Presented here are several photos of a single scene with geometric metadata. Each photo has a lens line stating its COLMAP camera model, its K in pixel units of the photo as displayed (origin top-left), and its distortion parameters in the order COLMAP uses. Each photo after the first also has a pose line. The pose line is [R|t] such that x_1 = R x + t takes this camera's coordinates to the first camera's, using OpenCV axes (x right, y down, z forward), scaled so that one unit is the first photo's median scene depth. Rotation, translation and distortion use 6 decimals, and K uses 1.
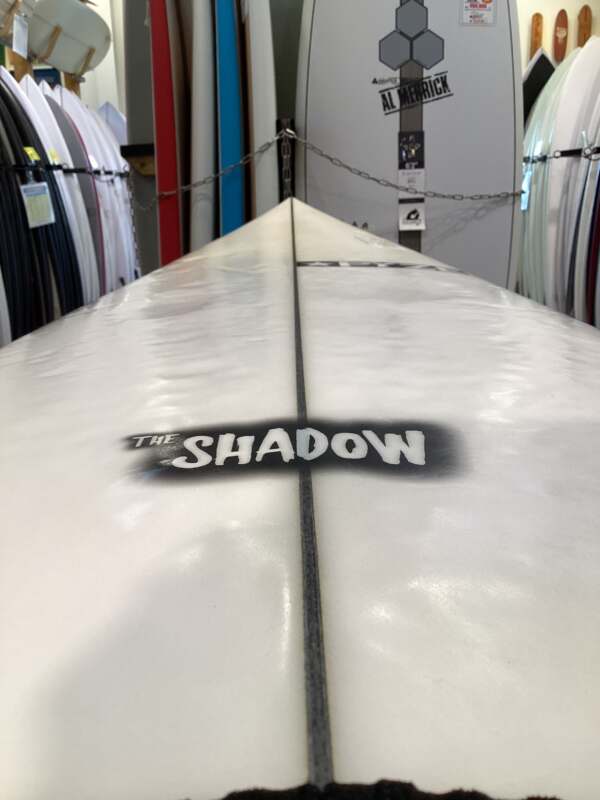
lens RADIAL K [[748.8, 0, 300.0], [0, 748.8, 400.0], [0, 0, 1]] dist [-0.012840, -0.035604]
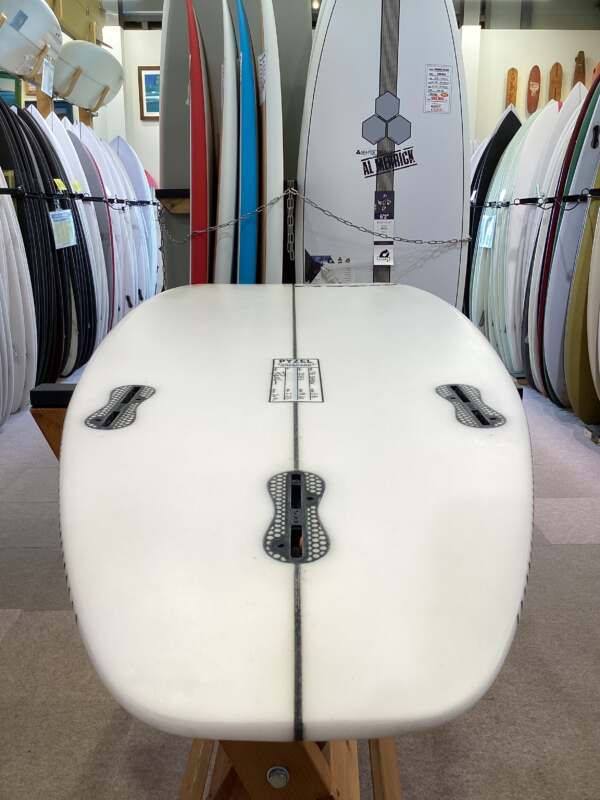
lens RADIAL K [[738.5, 0, 300.9], [0, 738.5, 390.9], [0, 0, 1]] dist [0.062059, -0.130450]
pose [[0.999259, 0.030350, 0.023691, -0.019281], [-0.029253, 0.998543, -0.045350, 0.057114], [-0.025032, 0.044623, 0.998690, -0.290184]]
